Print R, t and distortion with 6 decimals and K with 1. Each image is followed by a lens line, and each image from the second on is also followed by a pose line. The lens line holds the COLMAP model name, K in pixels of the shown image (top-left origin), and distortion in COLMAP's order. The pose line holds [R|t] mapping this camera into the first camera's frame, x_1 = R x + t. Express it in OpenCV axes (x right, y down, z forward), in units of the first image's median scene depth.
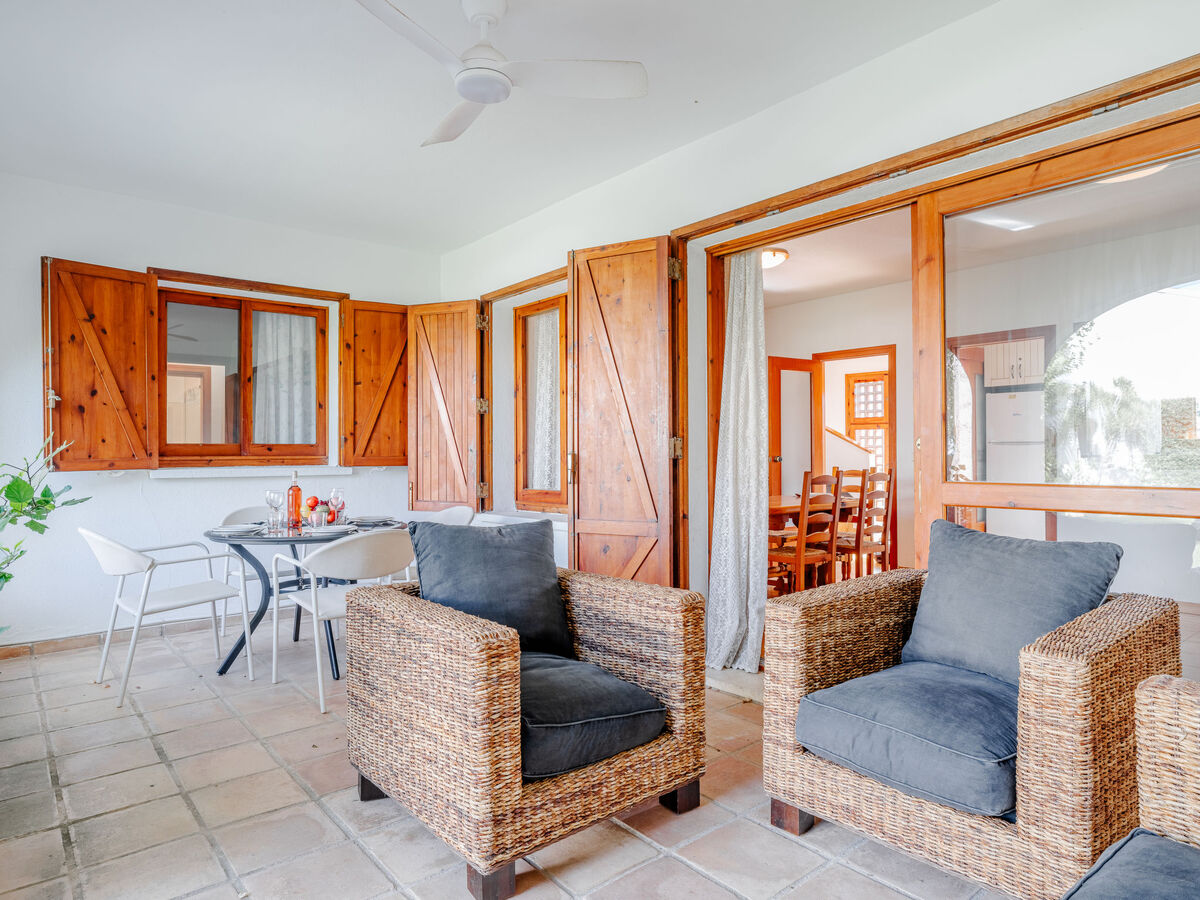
lens RADIAL K [[733.8, 0, 589.6], [0, 733.8, 446.5], [0, 0, 1]] dist [-0.000394, 0.004201]
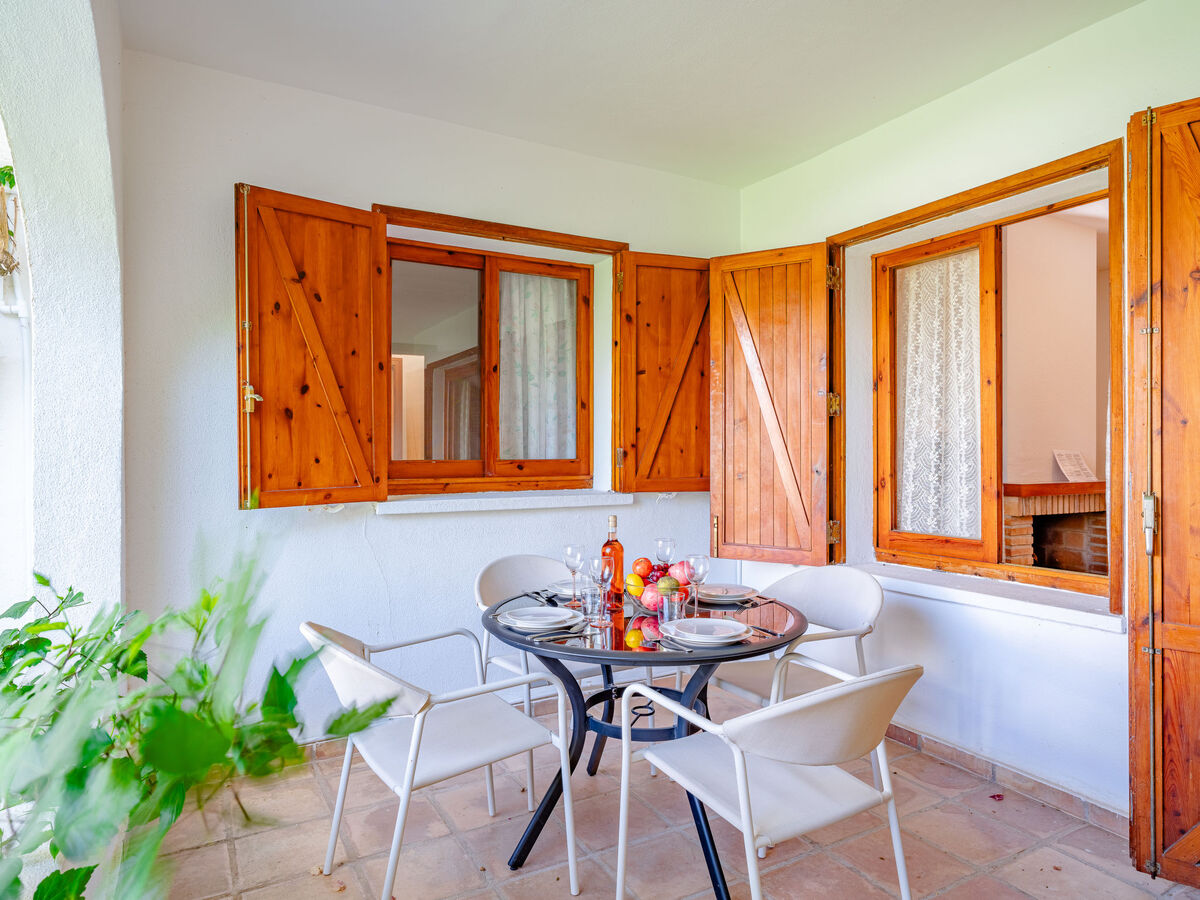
lens RADIAL K [[733.8, 0, 589.6], [0, 733.8, 446.5], [0, 0, 1]] dist [-0.000394, 0.004201]
pose [[0.985293, 0.004408, -0.170816, -0.248723], [-0.003002, 0.999959, 0.008490, -0.022285], [0.170847, -0.007852, 0.985266, 0.314215]]
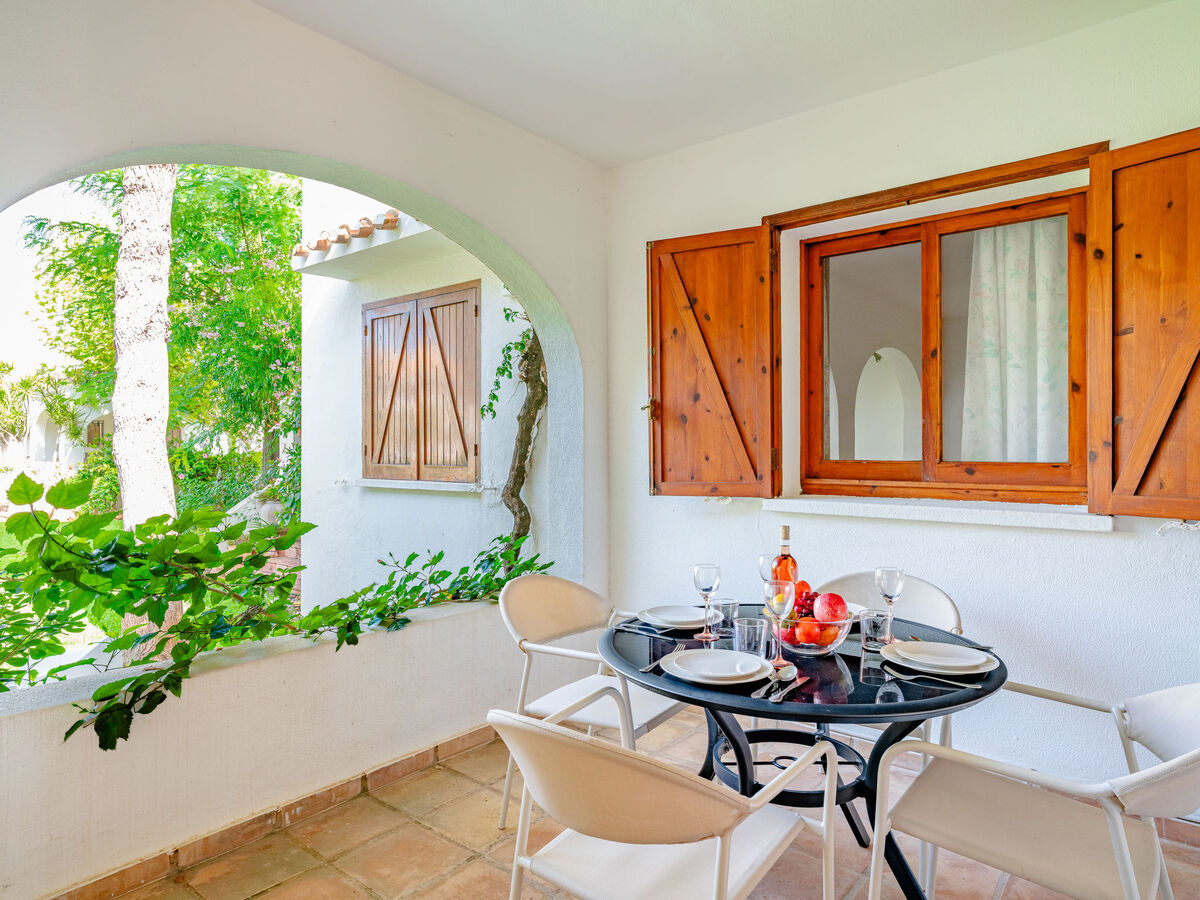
lens RADIAL K [[733.8, 0, 589.6], [0, 733.8, 446.5], [0, 0, 1]] dist [-0.000394, 0.004201]
pose [[0.198273, 0.003762, -0.980140, 0.062795], [0.008067, 0.999952, 0.005470, -0.020907], [0.980114, -0.008991, 0.198233, 0.596263]]
